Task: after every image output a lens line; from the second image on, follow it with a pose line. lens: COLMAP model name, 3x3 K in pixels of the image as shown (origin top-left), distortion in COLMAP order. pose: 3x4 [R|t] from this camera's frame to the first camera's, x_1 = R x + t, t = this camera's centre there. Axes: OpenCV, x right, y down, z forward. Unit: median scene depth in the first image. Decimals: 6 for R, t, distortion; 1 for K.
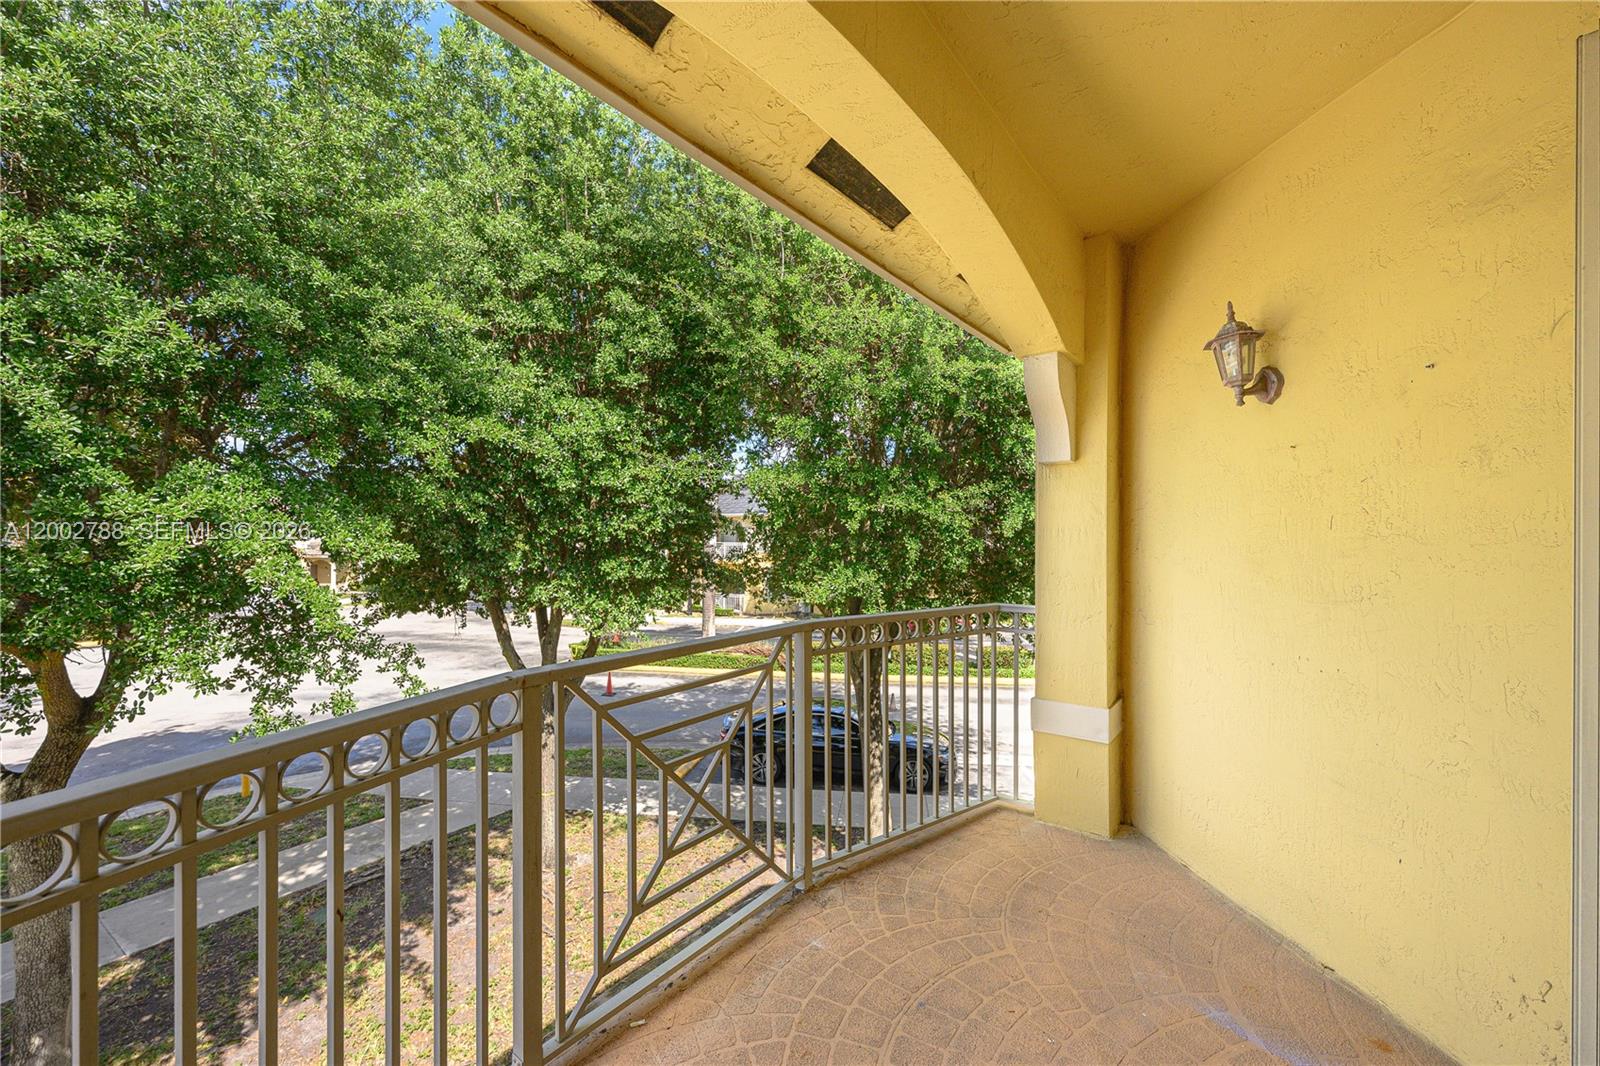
lens RADIAL K [[637.3, 0, 792.4], [0, 637.3, 535.6], [0, 0, 1]] dist [-0.000580, -0.000011]
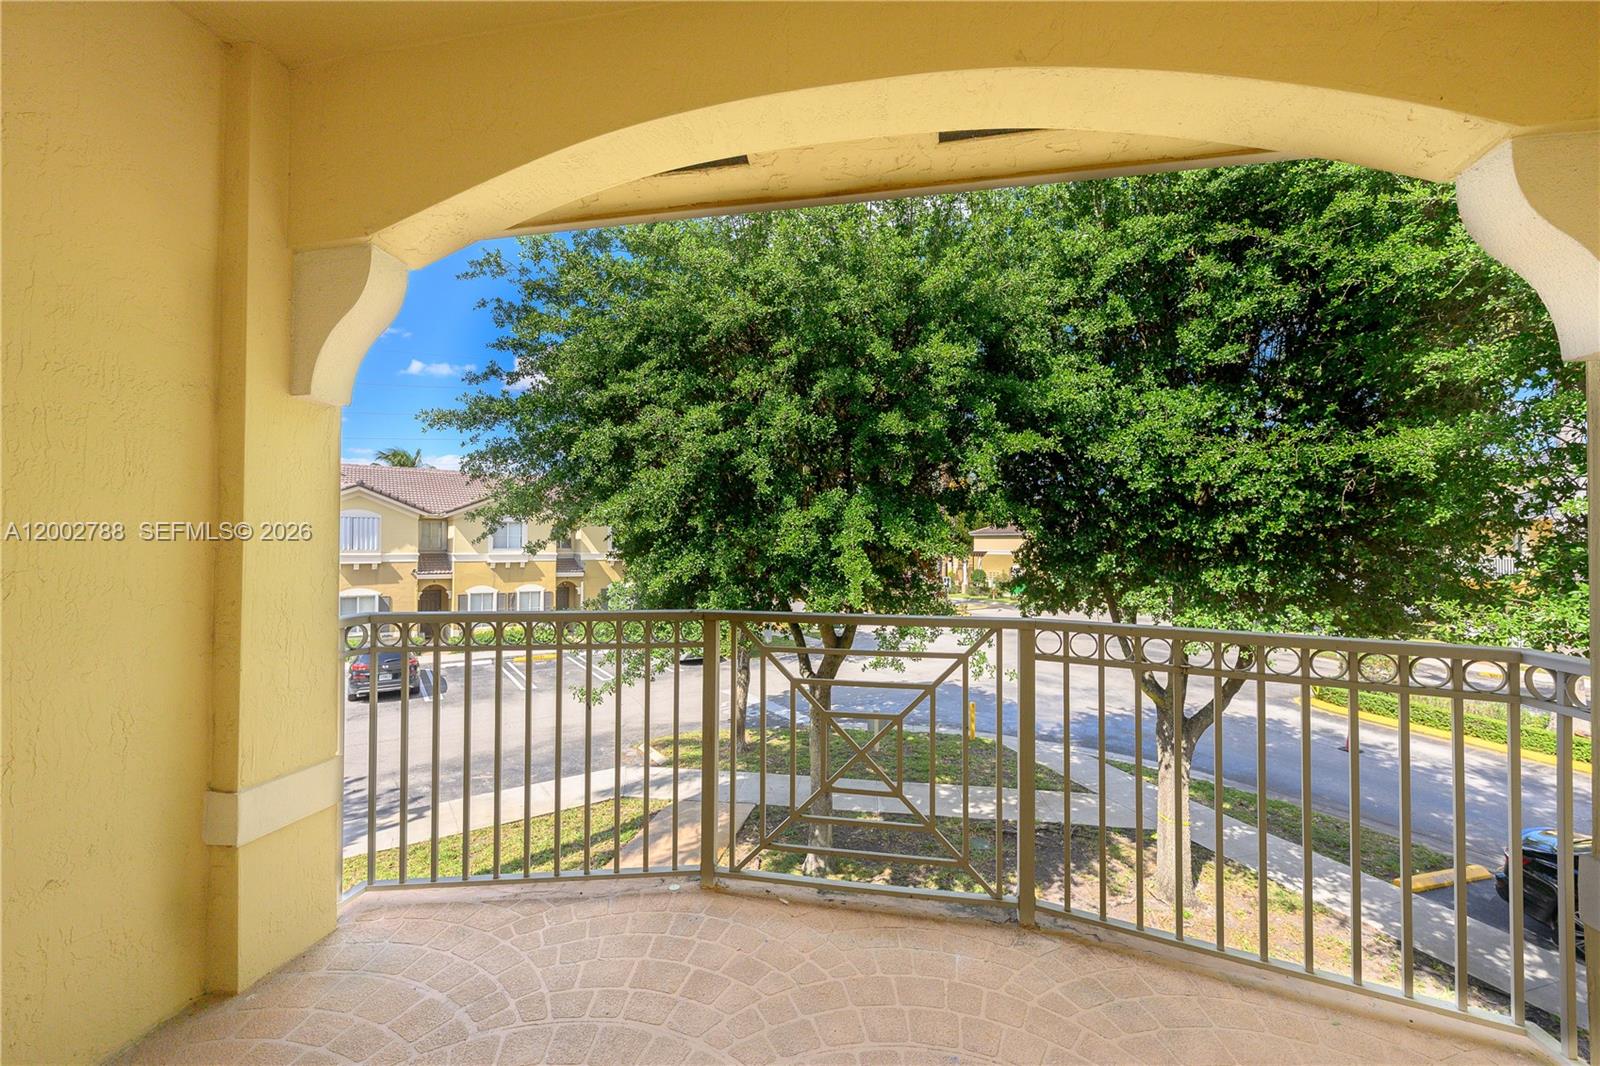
lens RADIAL K [[637.3, 0, 792.4], [0, 637.3, 535.6], [0, 0, 1]] dist [-0.000580, -0.000011]
pose [[0.447207, -0.008246, -0.894392, 0.240226], [-0.009112, 0.999864, -0.013775, 0.012822], [0.894384, 0.014310, 0.447071, 0.111588]]
